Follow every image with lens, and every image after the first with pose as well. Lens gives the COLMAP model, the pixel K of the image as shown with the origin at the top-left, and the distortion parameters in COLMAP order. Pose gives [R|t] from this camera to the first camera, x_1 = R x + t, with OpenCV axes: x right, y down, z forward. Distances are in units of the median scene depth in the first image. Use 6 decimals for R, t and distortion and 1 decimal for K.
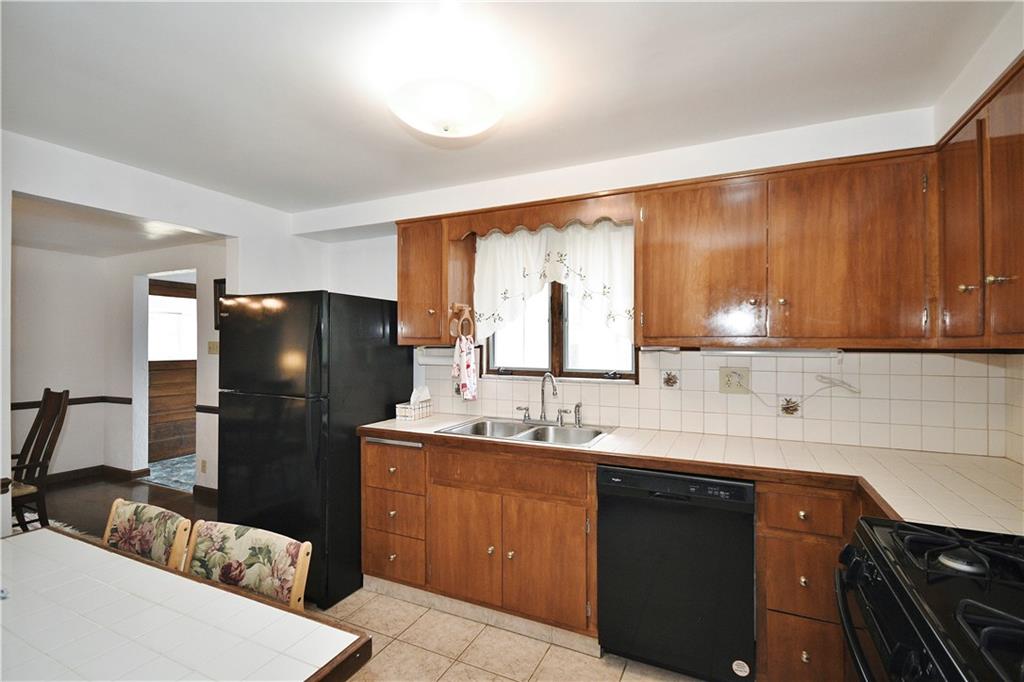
lens RADIAL K [[471.3, 0, 511.3], [0, 471.3, 342.6], [0, 0, 1]] dist [0.001168, -0.000157]
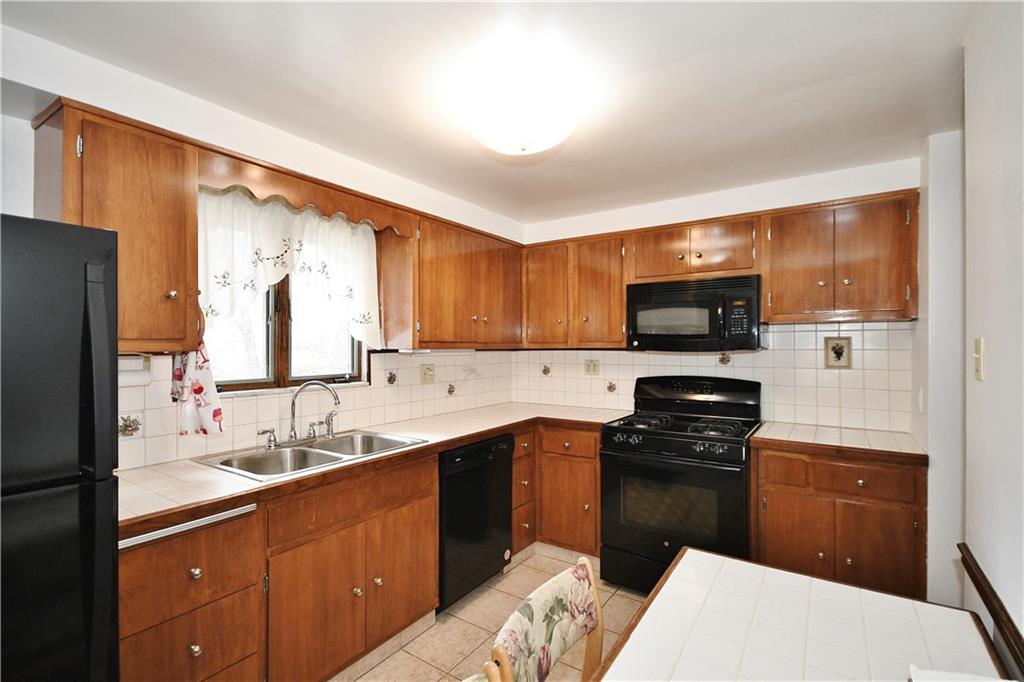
lens RADIAL K [[479.1, 0, 510.4], [0, 479.1, 342.0], [0, 0, 1]] dist [0.000673, -0.000018]
pose [[0.140281, 0.004195, 0.990103, -0.786321], [-0.001826, 0.999990, -0.003978, -0.005012], [-0.990110, -0.001250, 0.140287, 0.557858]]
